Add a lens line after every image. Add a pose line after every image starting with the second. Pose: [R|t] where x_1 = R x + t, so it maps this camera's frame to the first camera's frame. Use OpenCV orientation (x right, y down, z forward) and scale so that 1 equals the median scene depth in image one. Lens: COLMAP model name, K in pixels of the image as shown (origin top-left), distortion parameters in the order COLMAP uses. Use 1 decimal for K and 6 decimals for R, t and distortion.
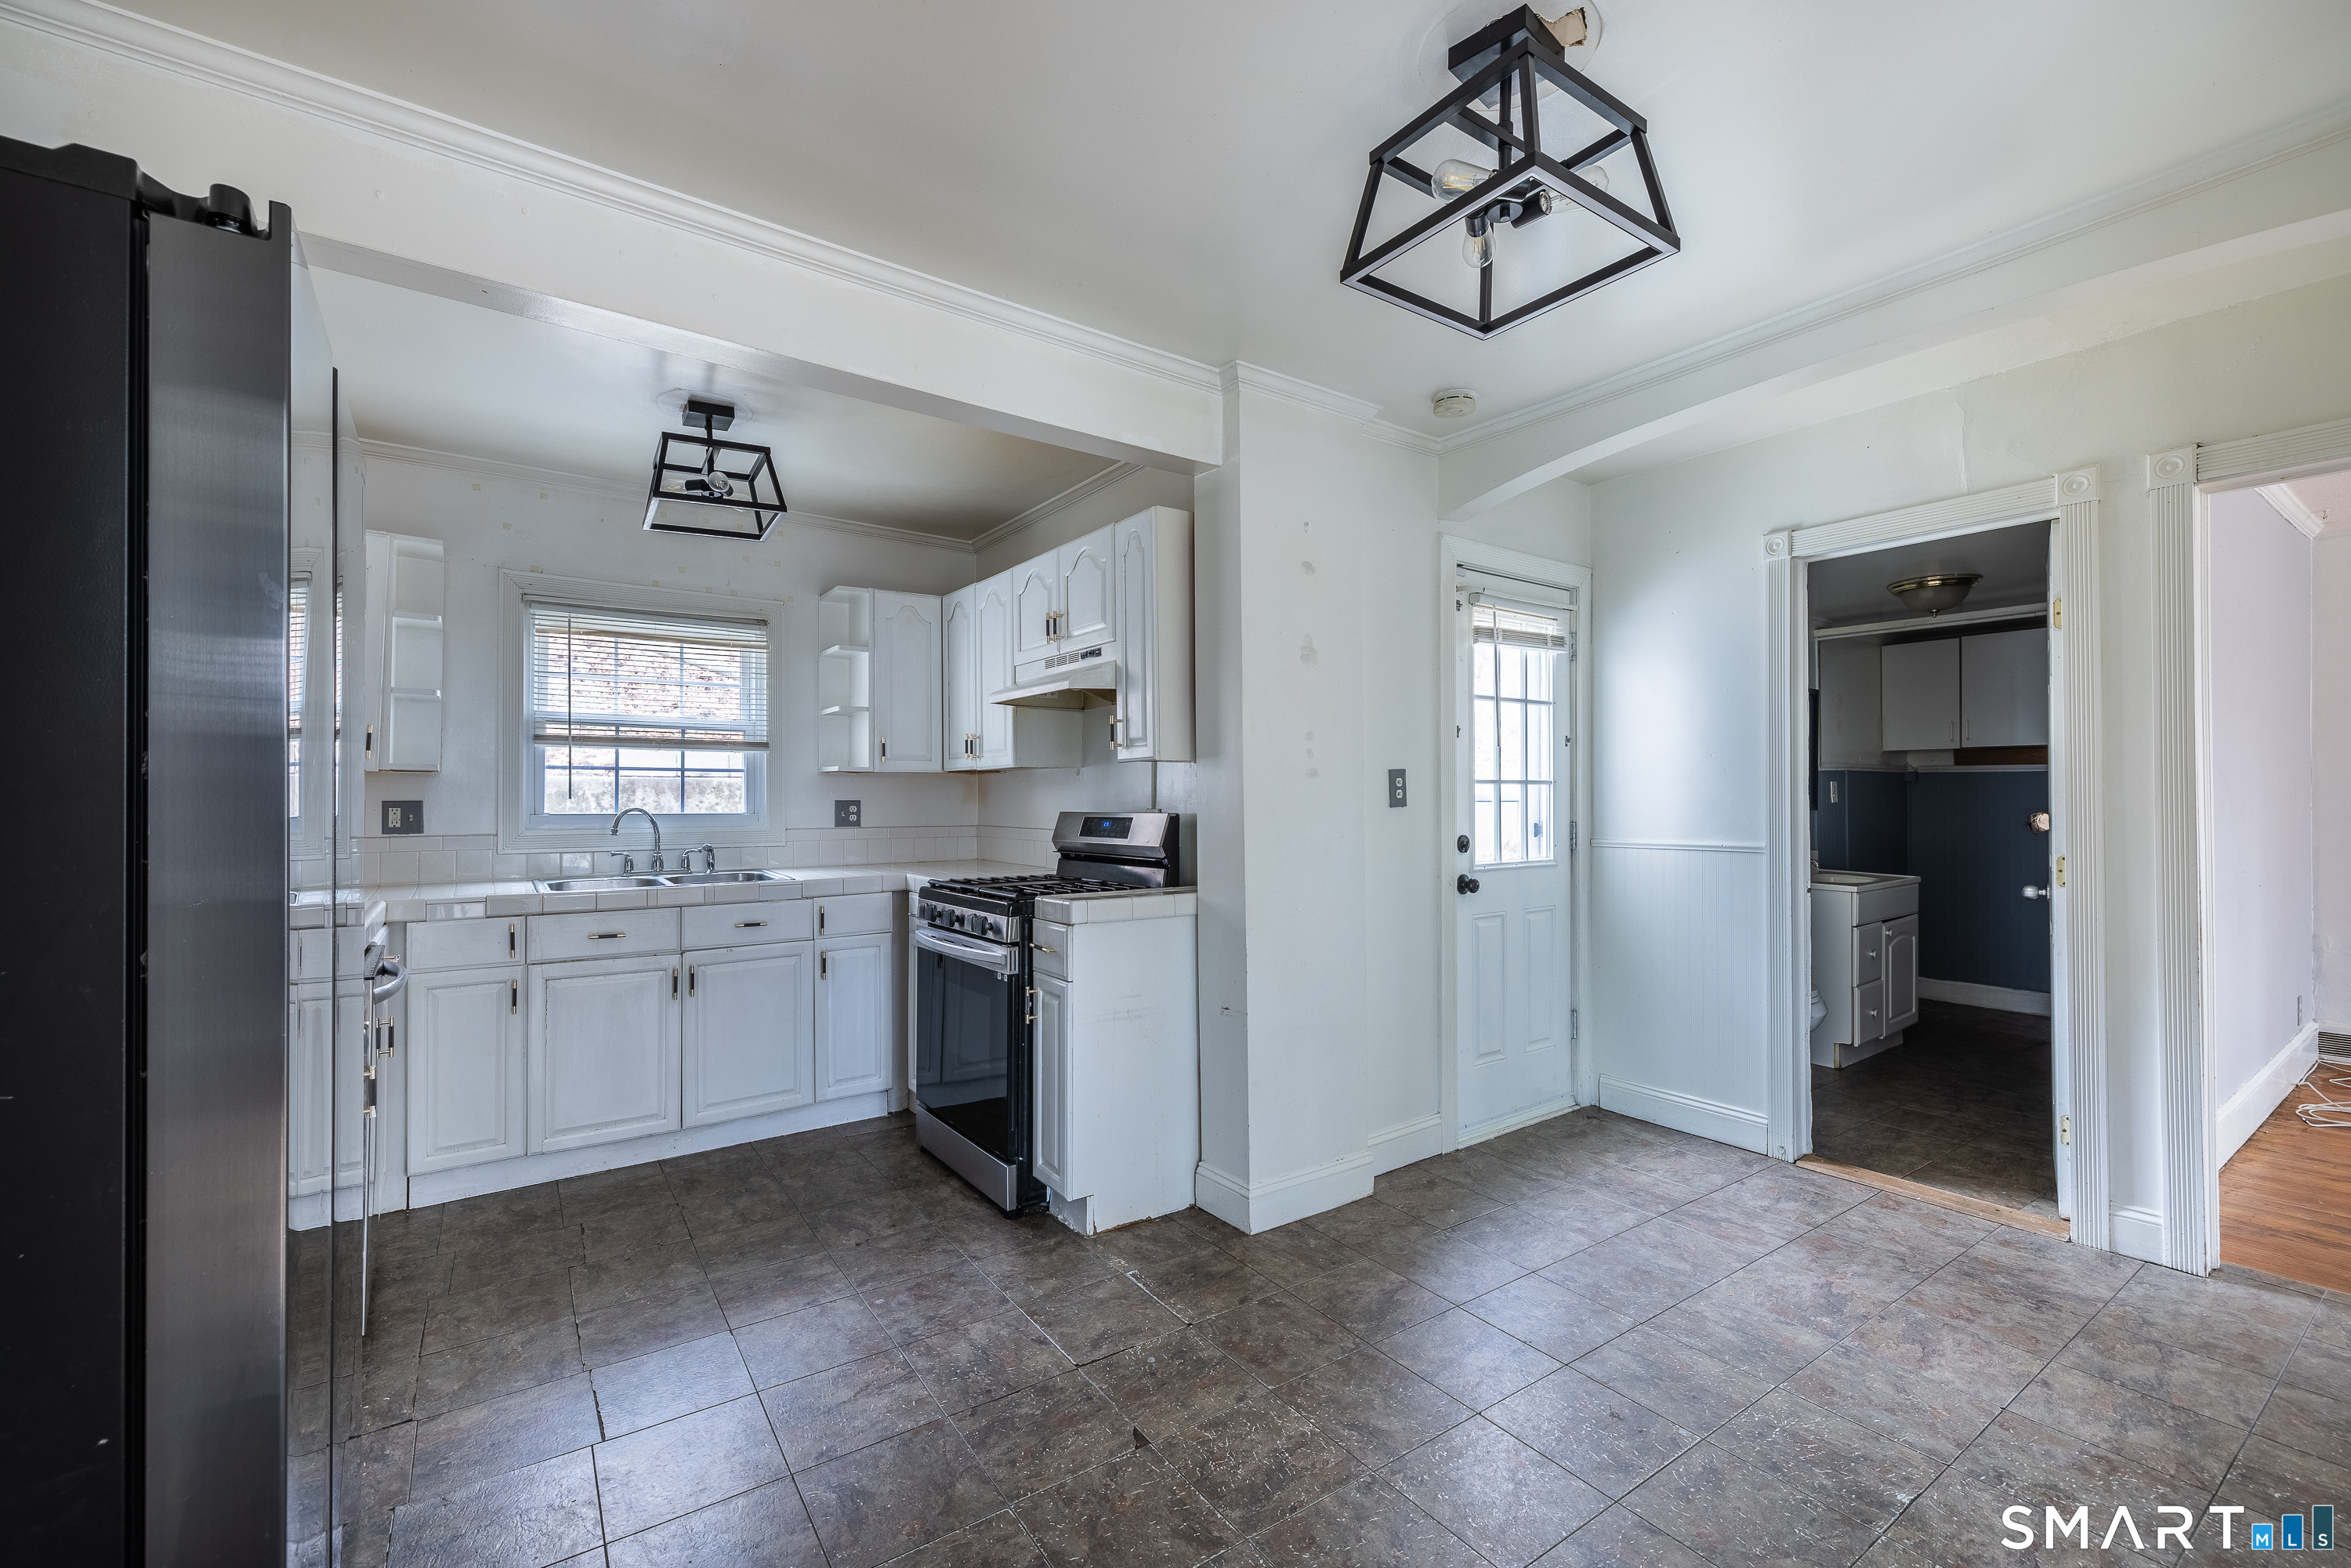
lens RADIAL K [[958.7, 0, 1175.4], [0, 958.7, 788.2], [0, 0, 1]] dist [0.000776, -0.000236]
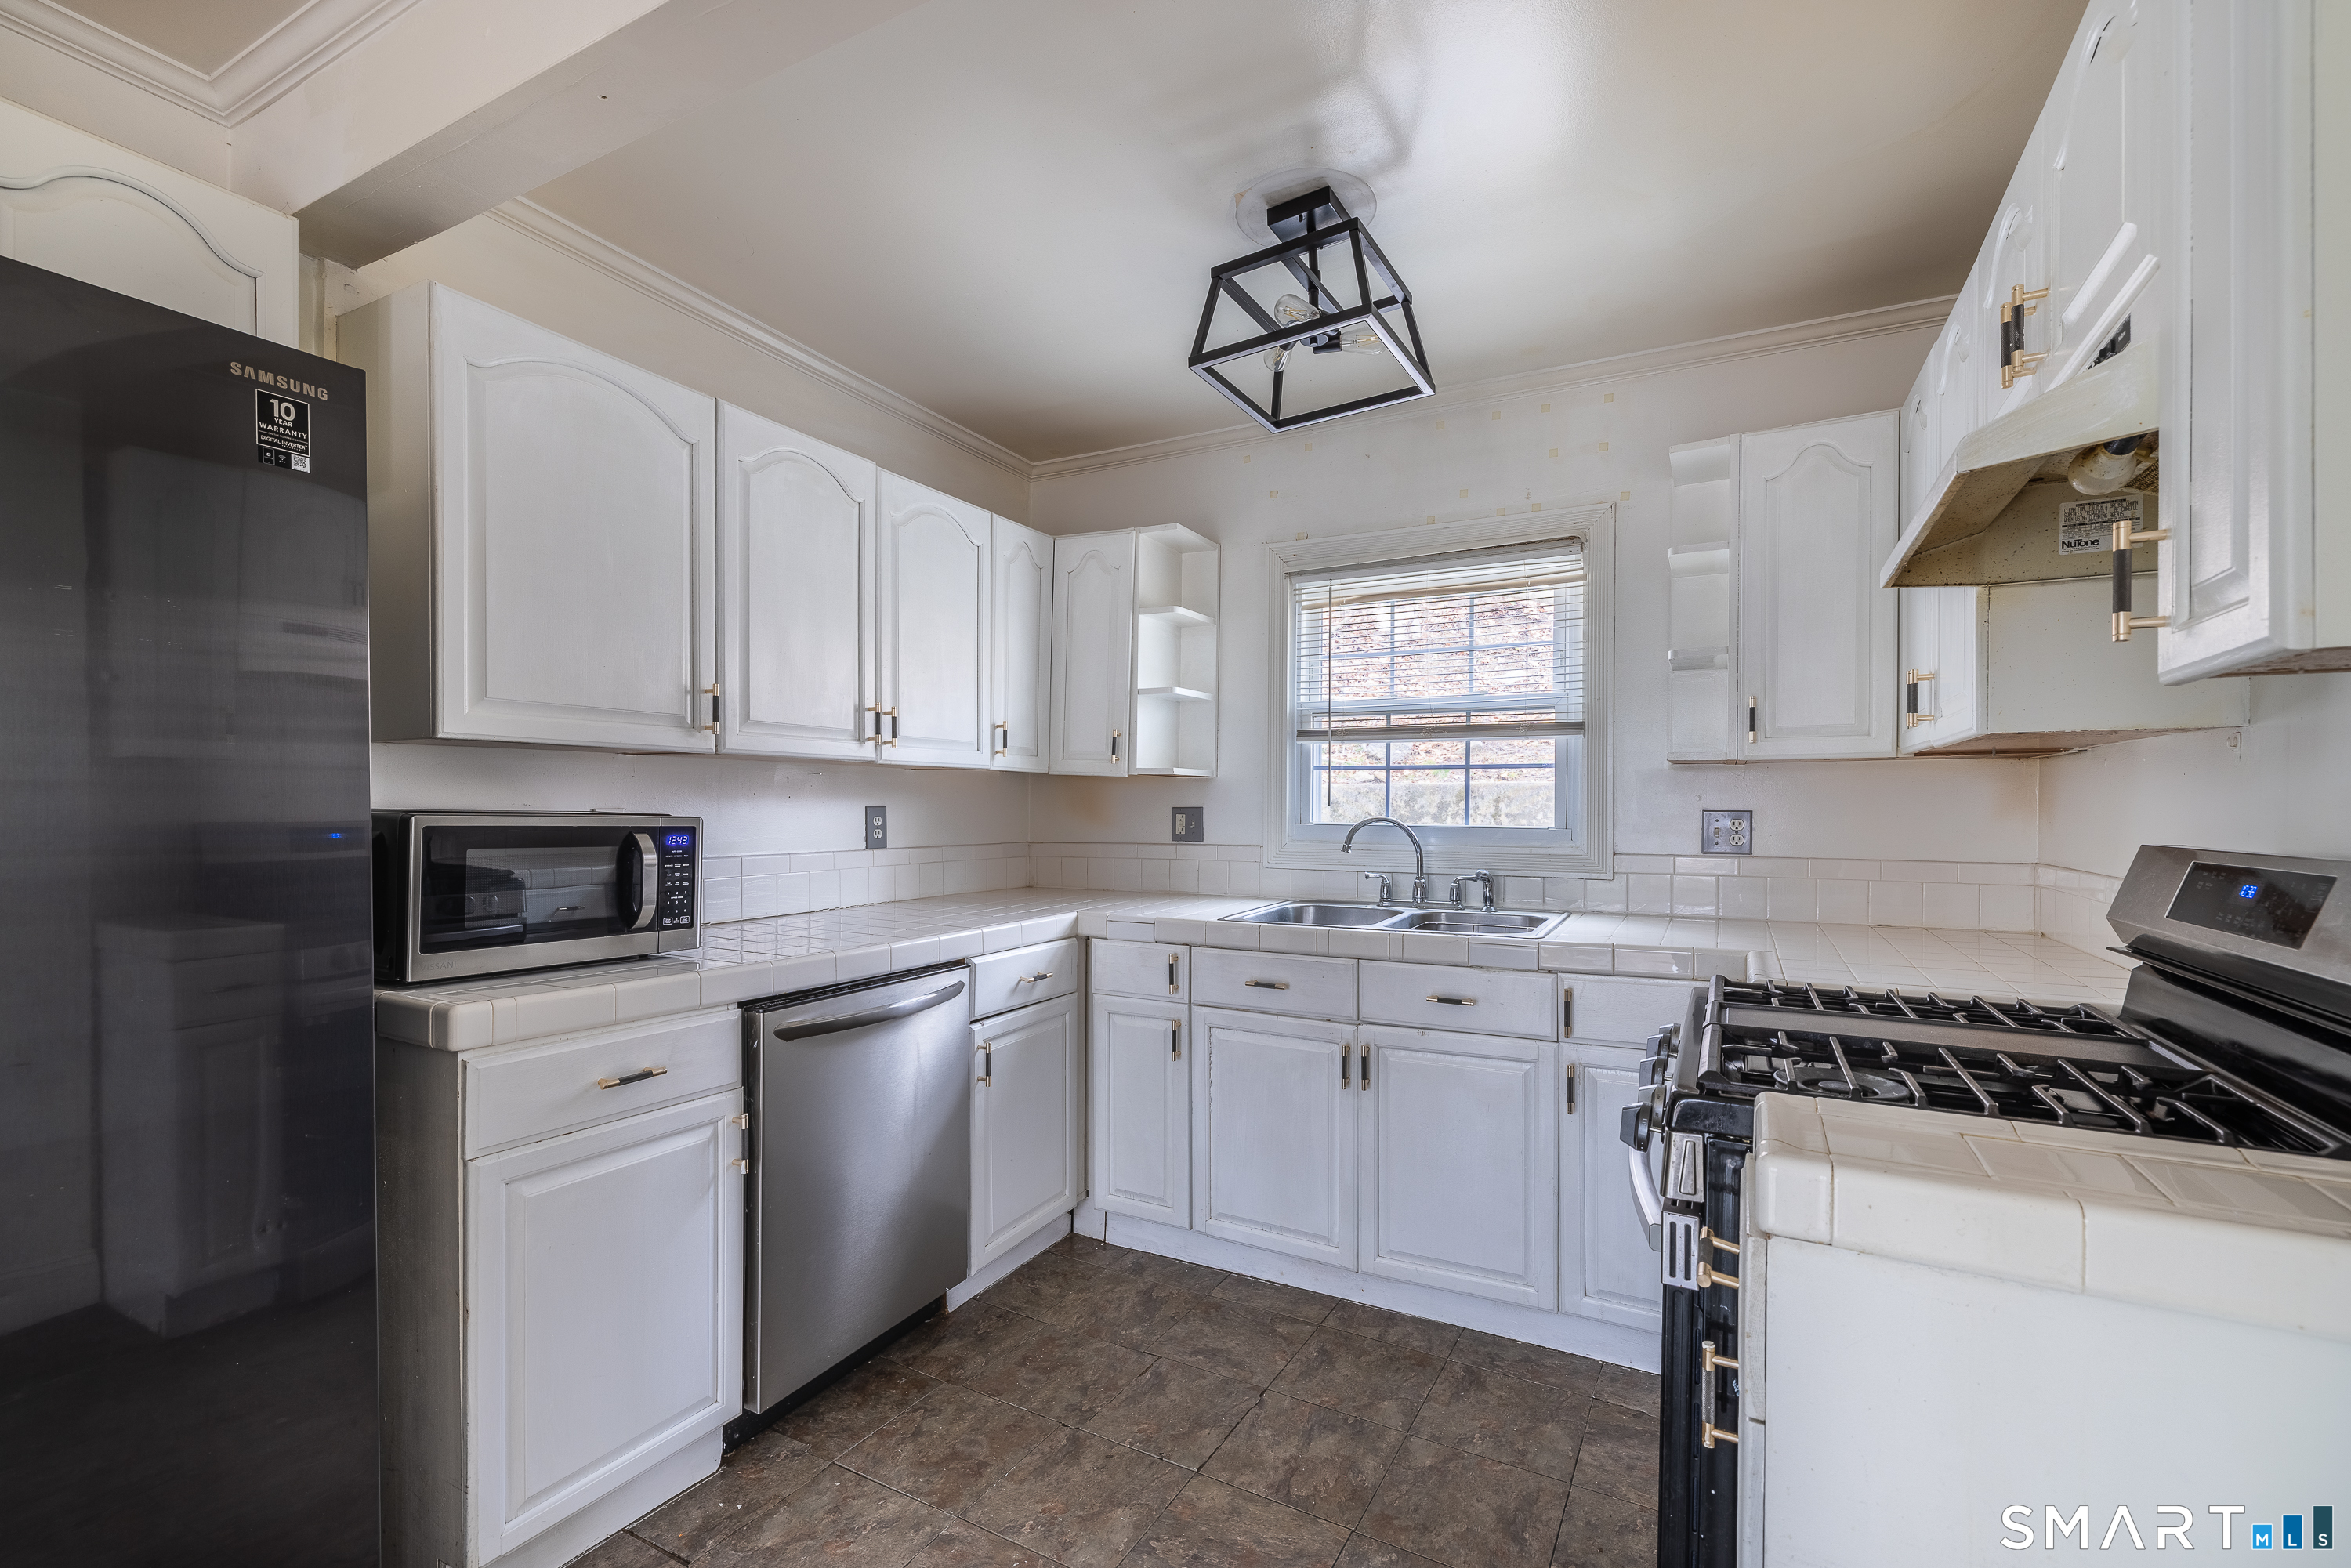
lens RADIAL K [[958.7, 0, 1203.8], [0, 958.7, 813.4], [0, 0, 1]] dist [0.000776, -0.000236]
pose [[0.429618, 0.010251, -0.902952, 0.074018], [0.005198, 0.999891, 0.013825, 0.006233], [0.902996, -0.010633, 0.429518, 0.603475]]
